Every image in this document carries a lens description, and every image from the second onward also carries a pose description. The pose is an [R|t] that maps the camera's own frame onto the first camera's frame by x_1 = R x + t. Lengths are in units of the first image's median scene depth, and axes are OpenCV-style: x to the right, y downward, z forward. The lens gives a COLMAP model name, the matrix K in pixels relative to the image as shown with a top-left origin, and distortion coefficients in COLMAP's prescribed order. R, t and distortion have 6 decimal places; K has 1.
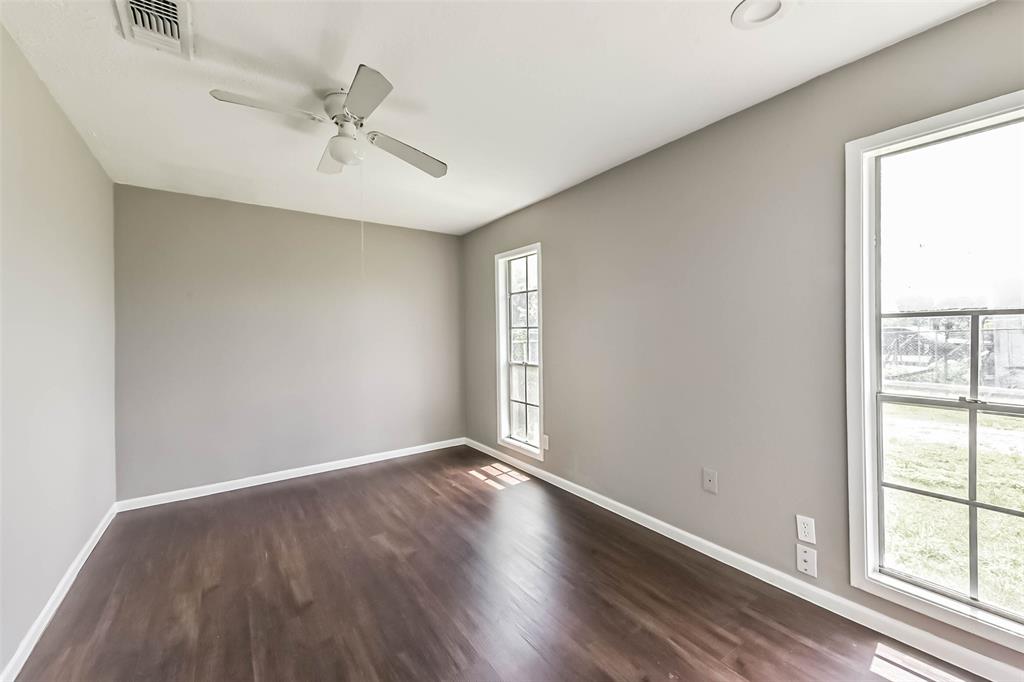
lens RADIAL K [[389.4, 0, 512.0], [0, 389.4, 341.0], [0, 0, 1]] dist [-0.026695, 0.000132]
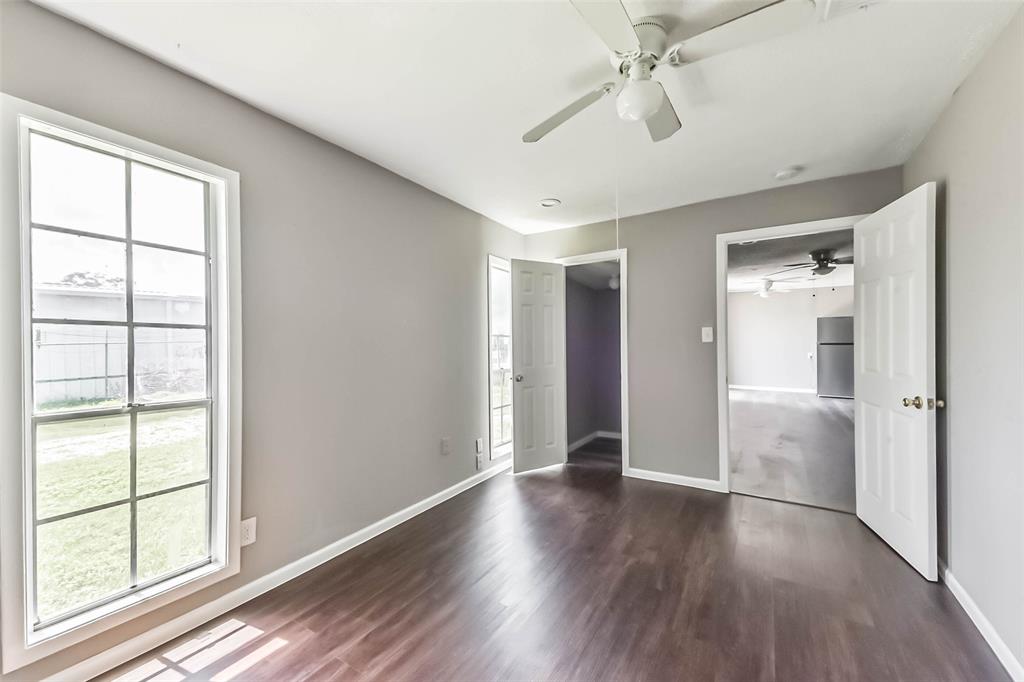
lens RADIAL K [[409.4, 0, 512.0], [0, 409.4, 341.0], [0, 0, 1]] dist [-0.022941, -0.000231]
pose [[-0.388755, 0.011360, 0.921271, -0.598523], [0.022400, 0.999745, -0.002875, -0.005014], [-0.921069, 0.019519, -0.388910, 0.867515]]
